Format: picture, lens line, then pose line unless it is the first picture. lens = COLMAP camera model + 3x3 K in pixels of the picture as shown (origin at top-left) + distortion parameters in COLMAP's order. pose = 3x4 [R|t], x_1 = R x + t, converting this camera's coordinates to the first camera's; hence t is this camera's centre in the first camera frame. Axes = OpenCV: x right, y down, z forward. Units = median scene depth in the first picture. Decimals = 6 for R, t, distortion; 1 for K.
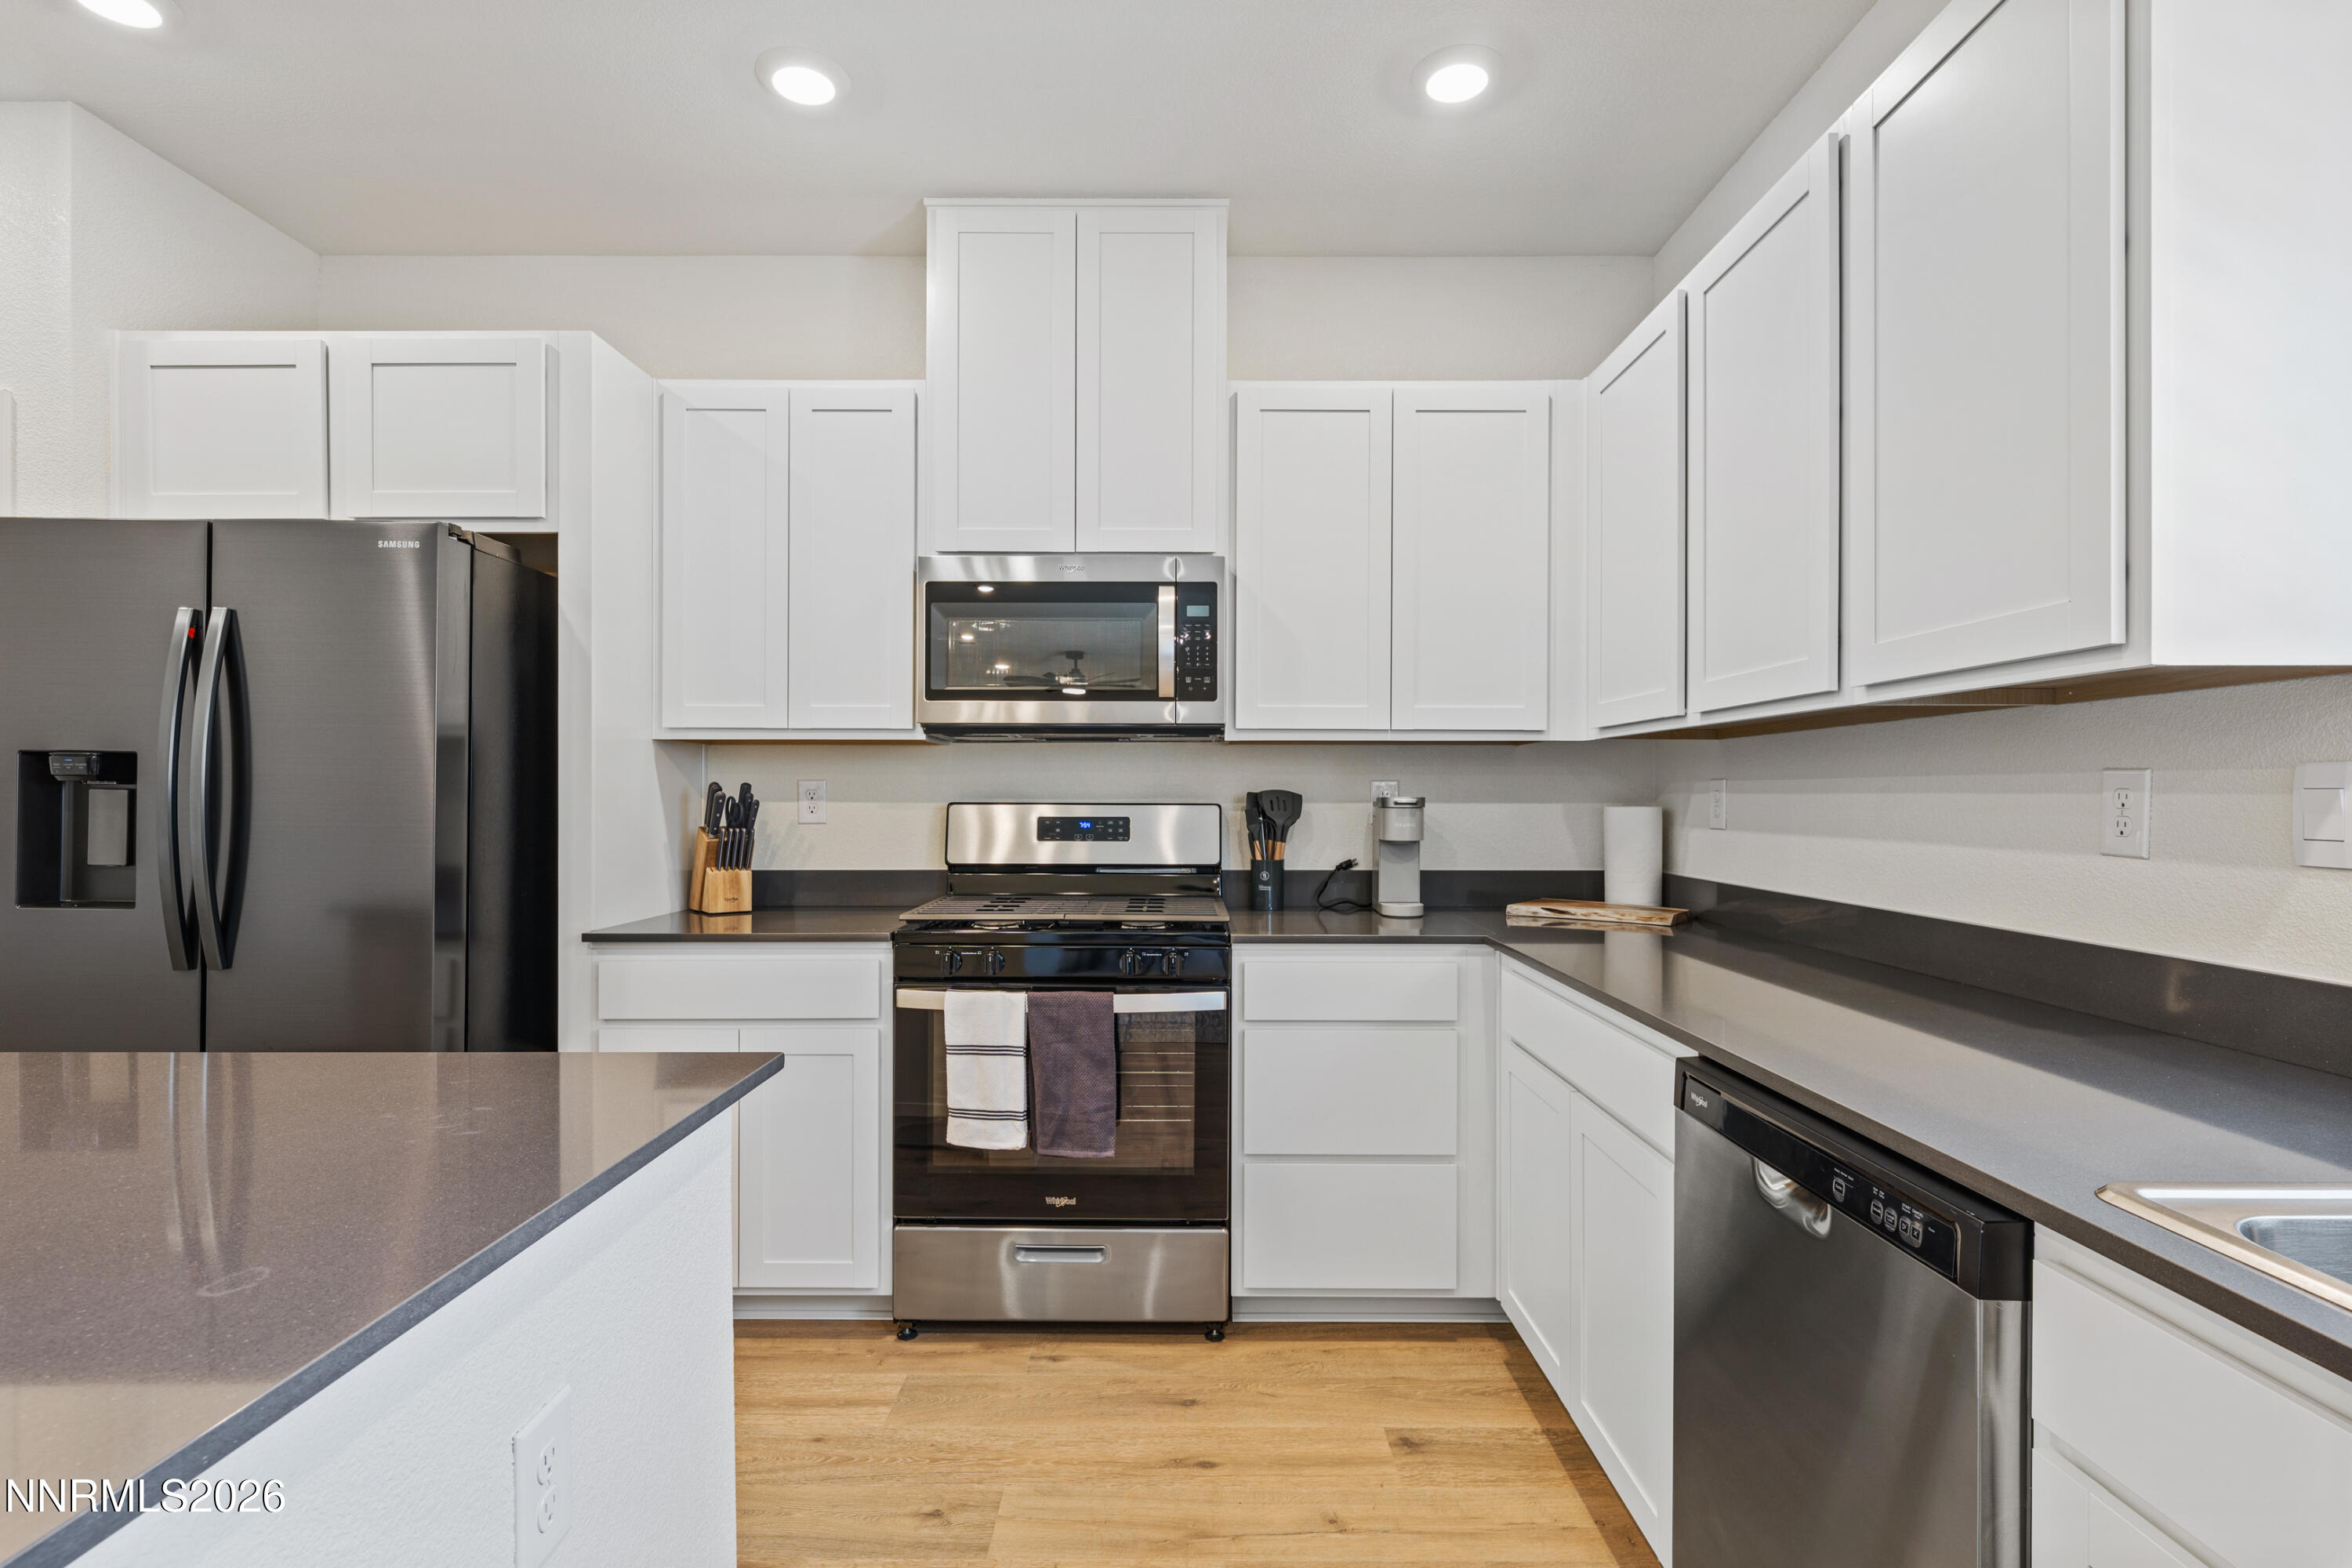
lens RADIAL K [[1154.3, 0, 1190.9], [0, 1154.3, 784.1], [0, 0, 1]] dist [0.014807, 0.000093]
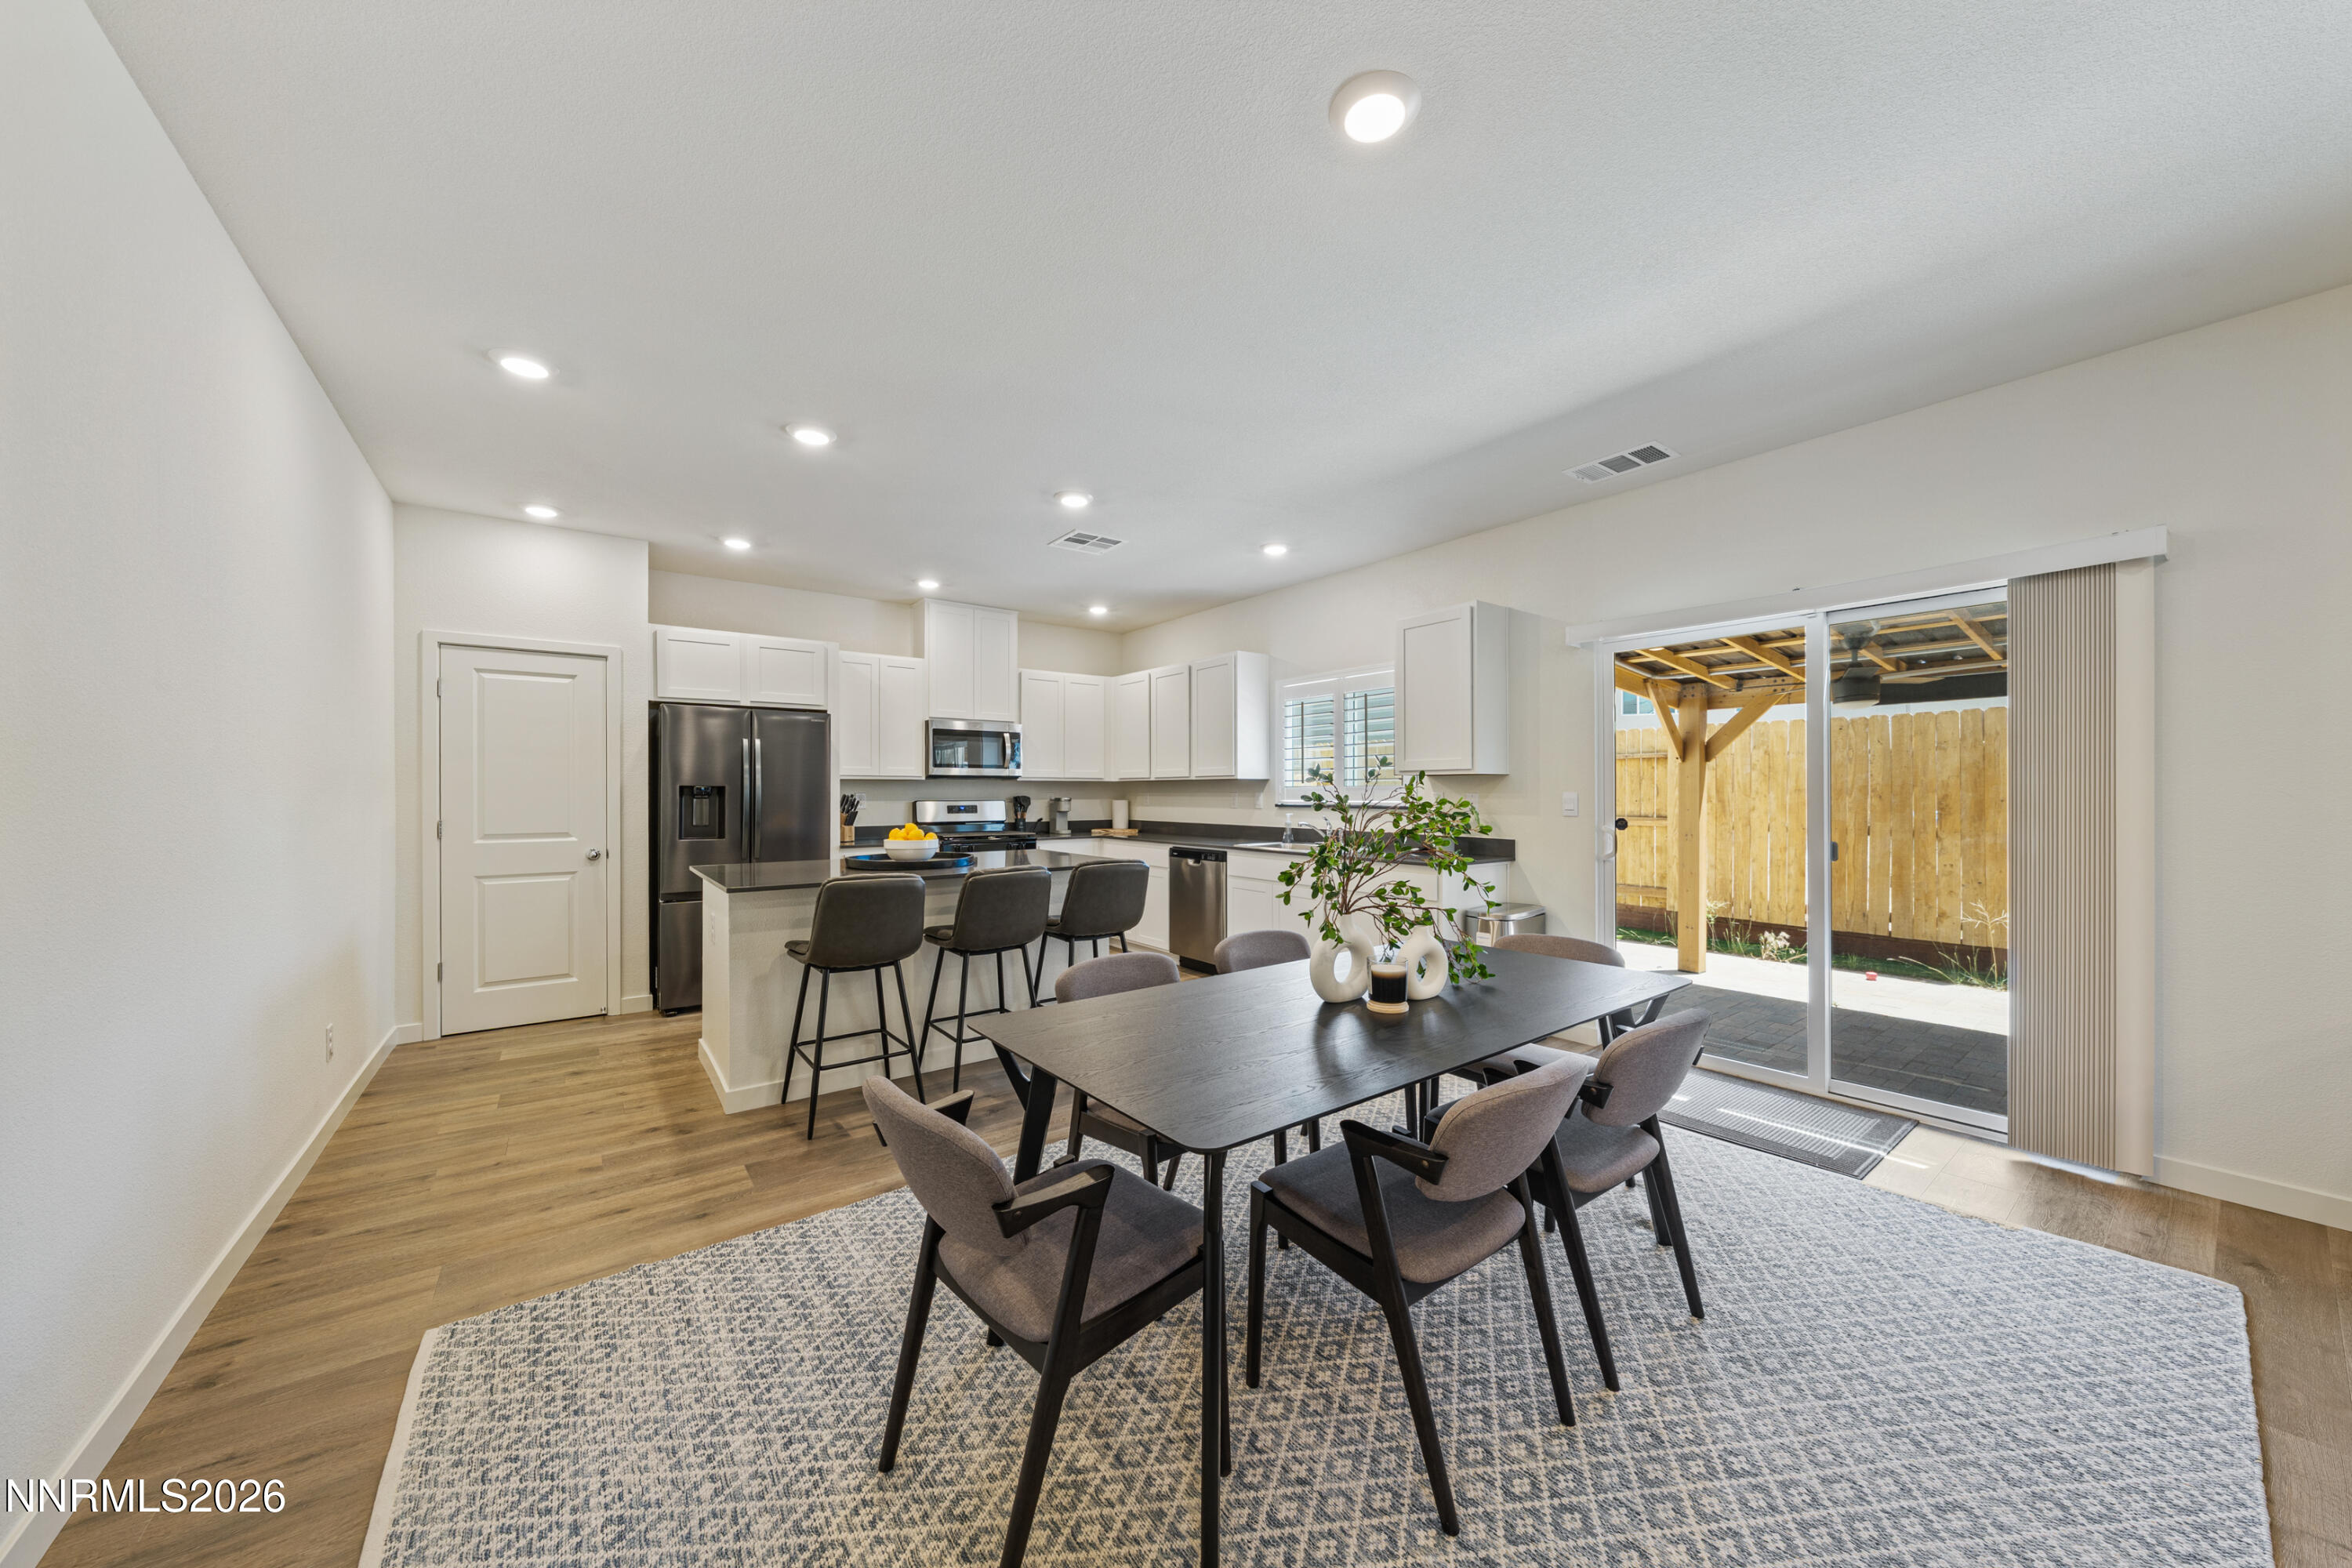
lens RADIAL K [[799.3, 0, 1174.7], [0, 799.3, 796.4], [0, 0, 1]] dist [-0.002112, -0.000451]
pose [[0.801553, -0.006284, 0.597891, -0.948130], [-0.002967, 0.999891, 0.014487, -0.027179], [-0.597916, -0.013386, 0.801447, -1.038941]]
